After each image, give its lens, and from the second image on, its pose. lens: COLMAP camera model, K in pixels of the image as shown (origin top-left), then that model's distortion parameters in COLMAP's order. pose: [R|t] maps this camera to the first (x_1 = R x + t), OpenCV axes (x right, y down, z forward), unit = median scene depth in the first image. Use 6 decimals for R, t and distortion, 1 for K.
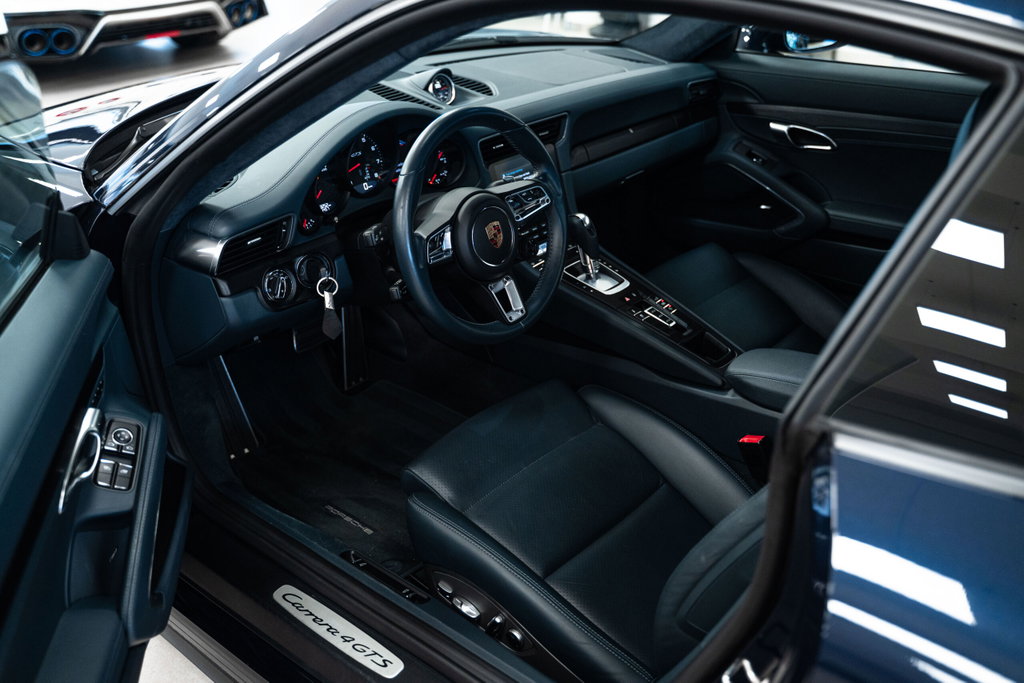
lens RADIAL K [[1006.6, 0, 512.0], [0, 1006.6, 341.5], [0, 0, 1]] dist [-0.036441, 0.023215]
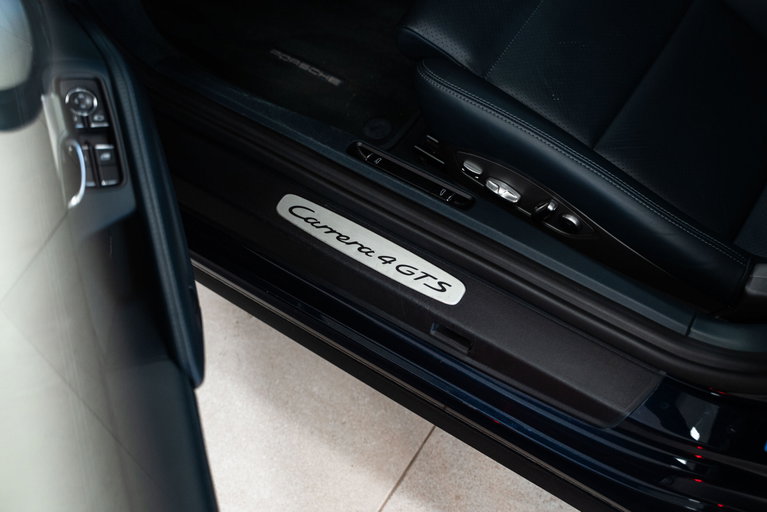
lens RADIAL K [[924.3, 0, 383.5], [0, 924.3, 256.0], [0, 0, 1]] dist [-0.001686, 0.000032]
pose [[0.988860, -0.137746, 0.056410, -0.211484], [0.085340, 0.835159, 0.543348, -0.132933], [-0.121956, -0.532481, 0.837610, 0.344899]]
